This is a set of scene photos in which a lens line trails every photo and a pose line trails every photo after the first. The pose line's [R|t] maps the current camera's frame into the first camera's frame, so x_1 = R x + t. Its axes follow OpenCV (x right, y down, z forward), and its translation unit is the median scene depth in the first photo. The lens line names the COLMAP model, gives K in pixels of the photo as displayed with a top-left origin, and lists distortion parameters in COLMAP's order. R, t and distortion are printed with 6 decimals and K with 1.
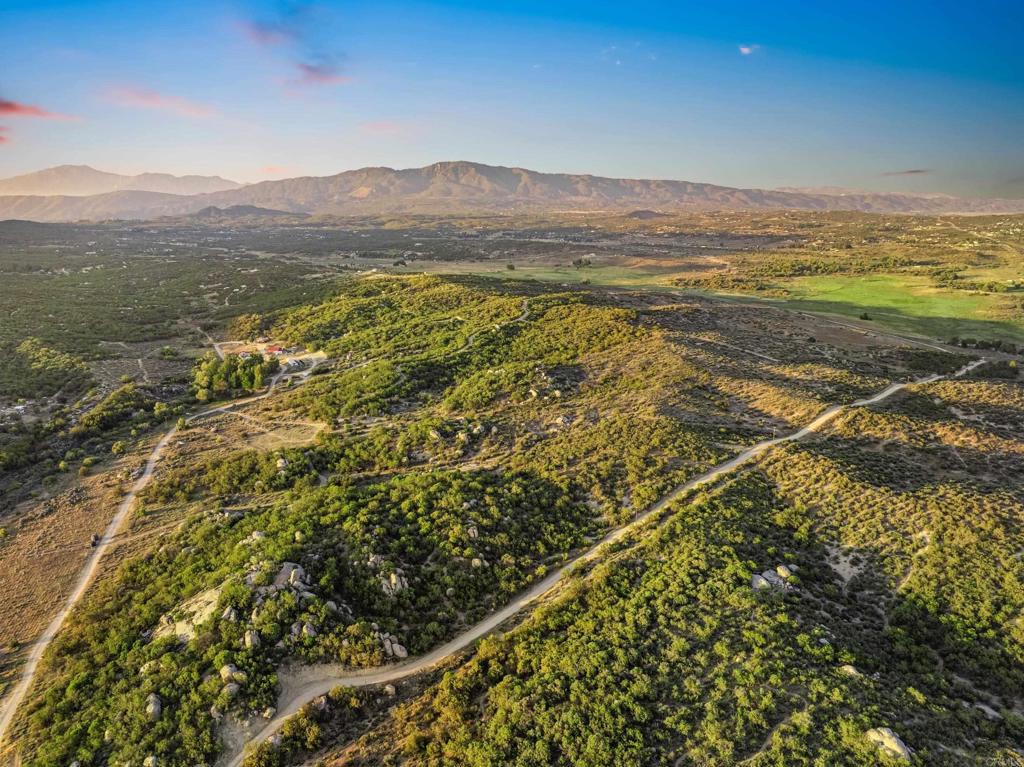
lens RADIAL K [[725.5, 0, 521.8], [0, 725.5, 352.0], [0, 0, 1]] dist [-0.035287, 0.002200]
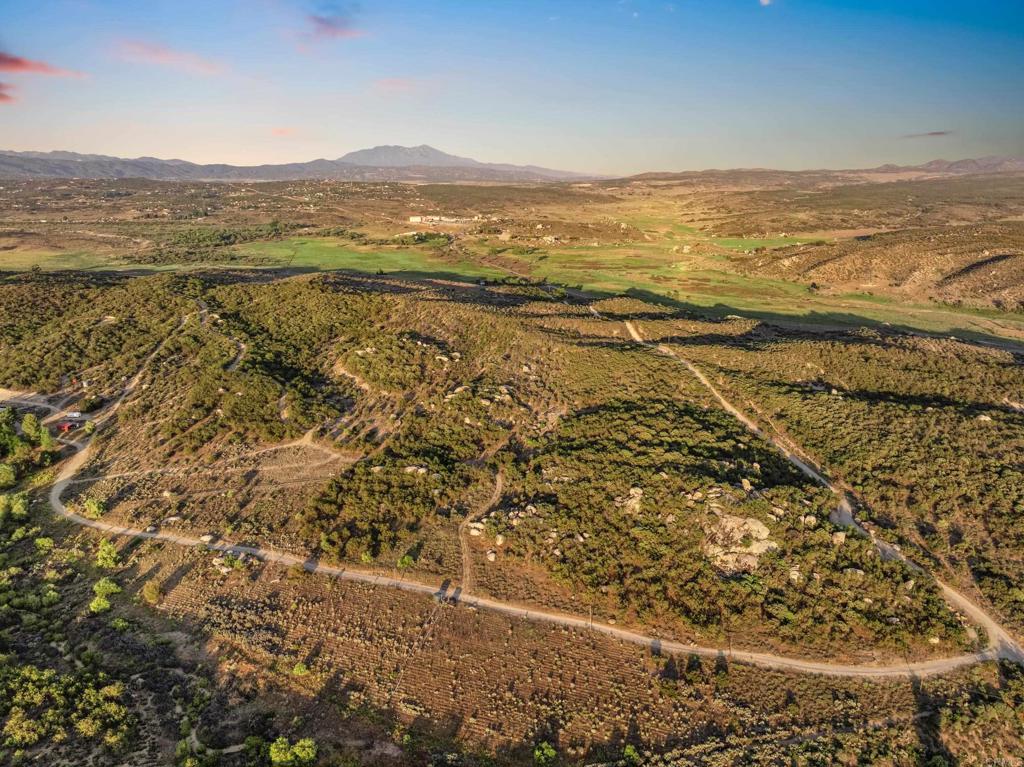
lens RADIAL K [[725.5, 0, 521.8], [0, 725.5, 352.0], [0, 0, 1]] dist [-0.035287, 0.002200]
pose [[0.567465, -0.182648, 0.802884, -0.747749], [0.146444, 0.981929, 0.119875, -0.060074], [-0.810270, 0.049553, 0.583958, 0.286280]]
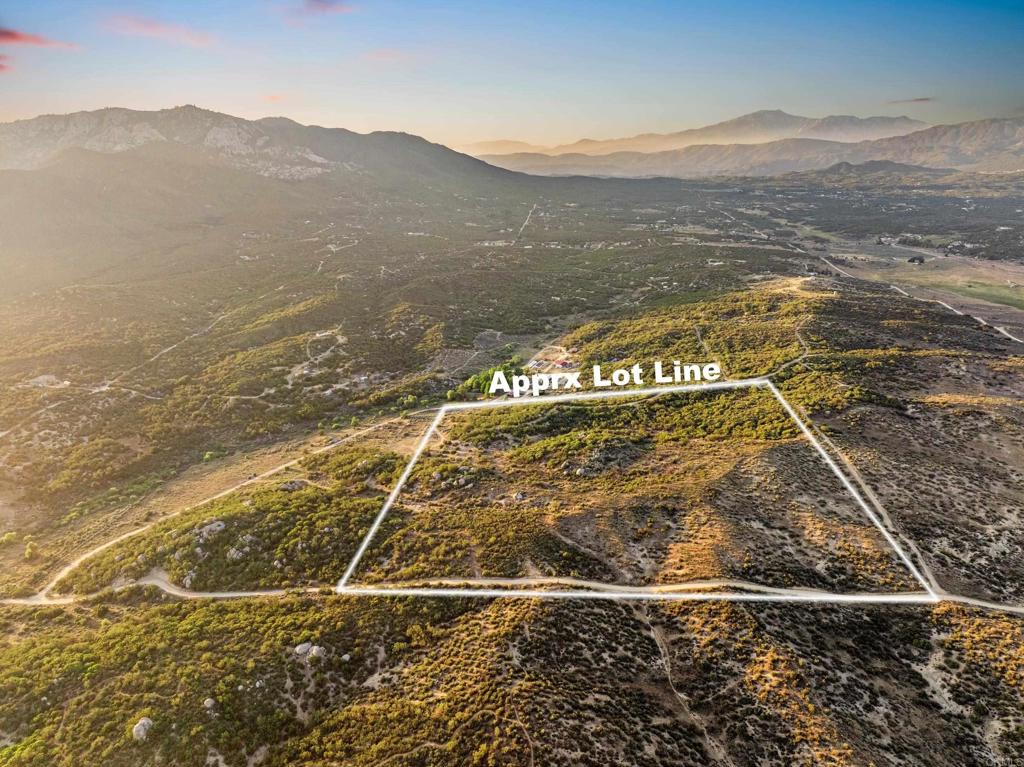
lens RADIAL K [[710.7, 0, 520.7], [0, 710.7, 386.0], [0, 0, 1]] dist [-0.034187, 0.000509]
pose [[0.654457, 0.226820, -0.721276, 0.765449], [-0.136800, 0.973721, 0.182080, -0.266994], [0.743620, -0.020493, 0.668288, 0.176540]]
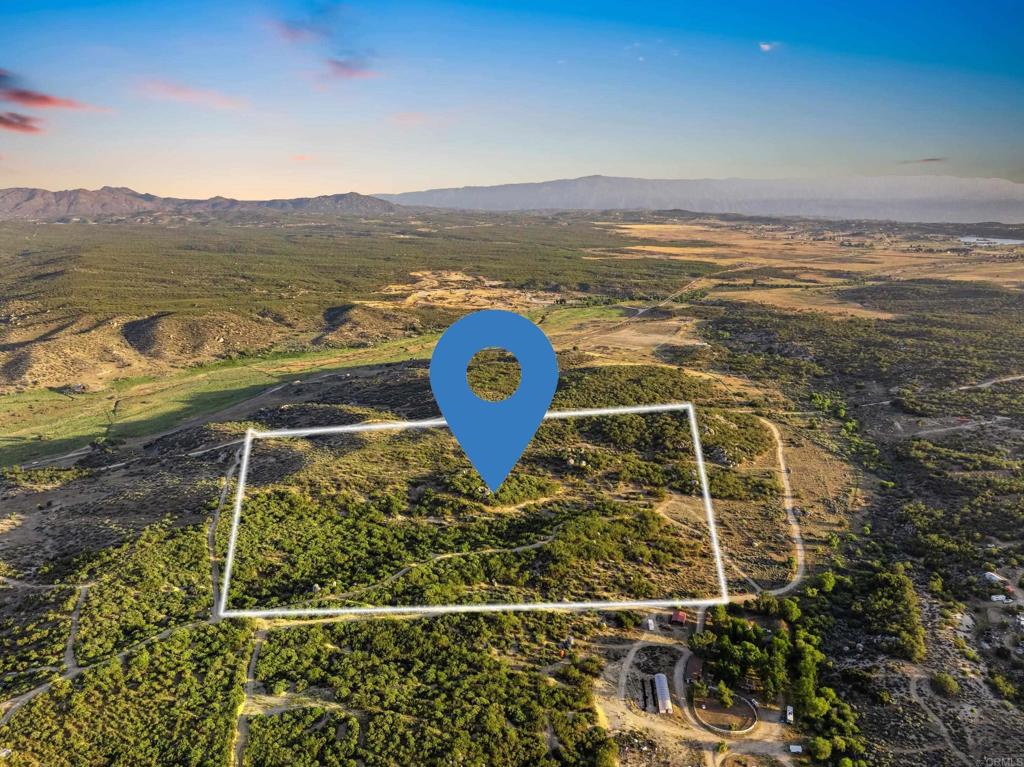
lens RADIAL K [[736.7, 0, 522.1], [0, 736.7, 349.2], [0, 0, 1]] dist [-0.034379, -0.001236]
pose [[-0.847532, -0.073755, 0.525594, -0.653910], [0.133301, 0.928973, 0.345310, -0.540071], [-0.513732, 0.362724, -0.777503, 1.825470]]
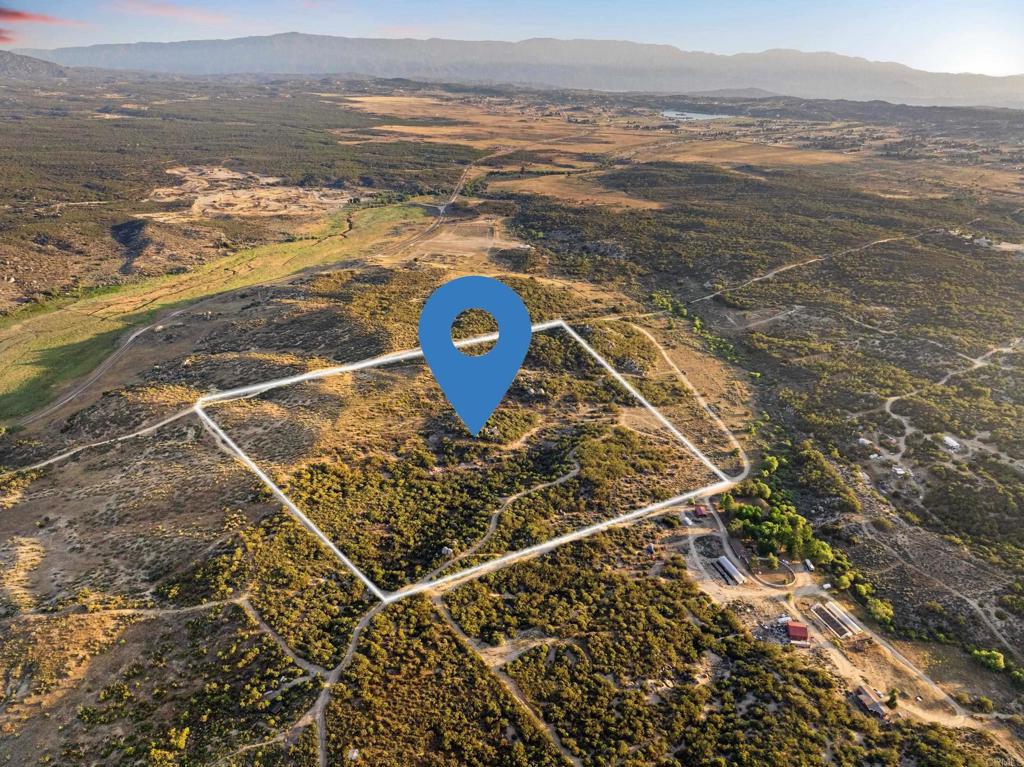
lens RADIAL K [[725.5, 0, 521.8], [0, 725.5, 352.0], [0, 0, 1]] dist [-0.035287, 0.002200]
pose [[-0.985106, -0.054343, 0.163137, -0.290639], [0.043662, 0.838599, 0.542996, -0.764419], [-0.166315, 0.542032, -0.823736, 2.024006]]
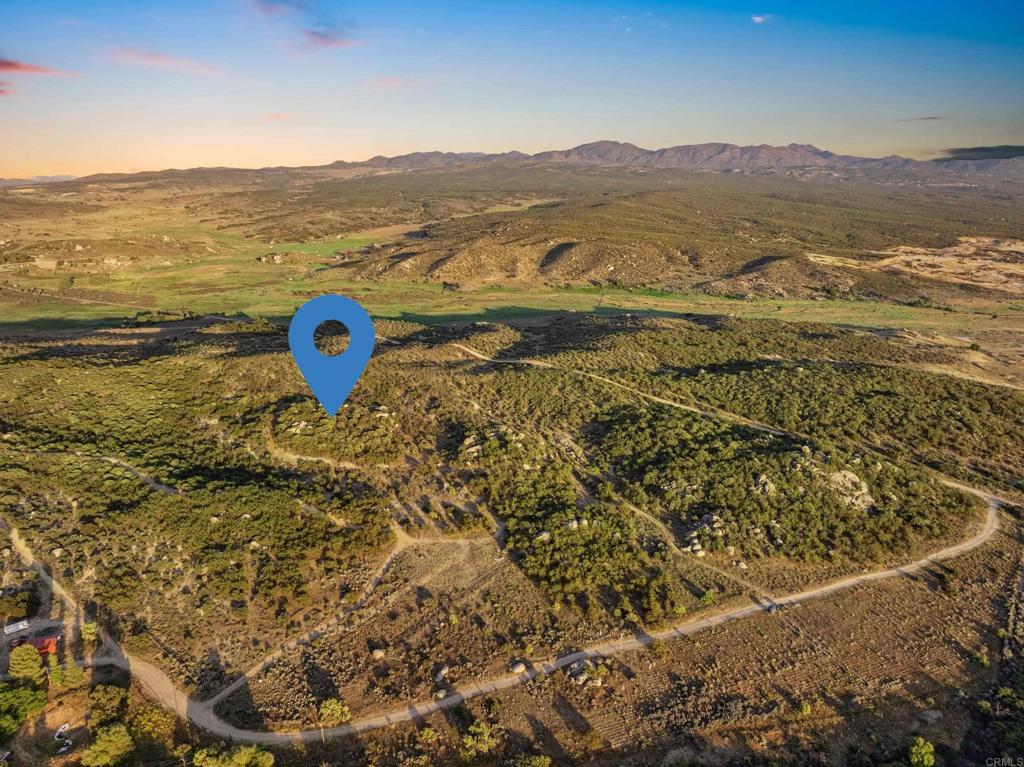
lens RADIAL K [[710.7, 0, 520.7], [0, 710.7, 386.0], [0, 0, 1]] dist [-0.034187, 0.000509]
pose [[-0.119056, -0.276488, 0.953614, -0.873606], [0.191231, 0.936078, 0.295278, -0.216156], [-0.974298, 0.217516, -0.058573, 0.851579]]
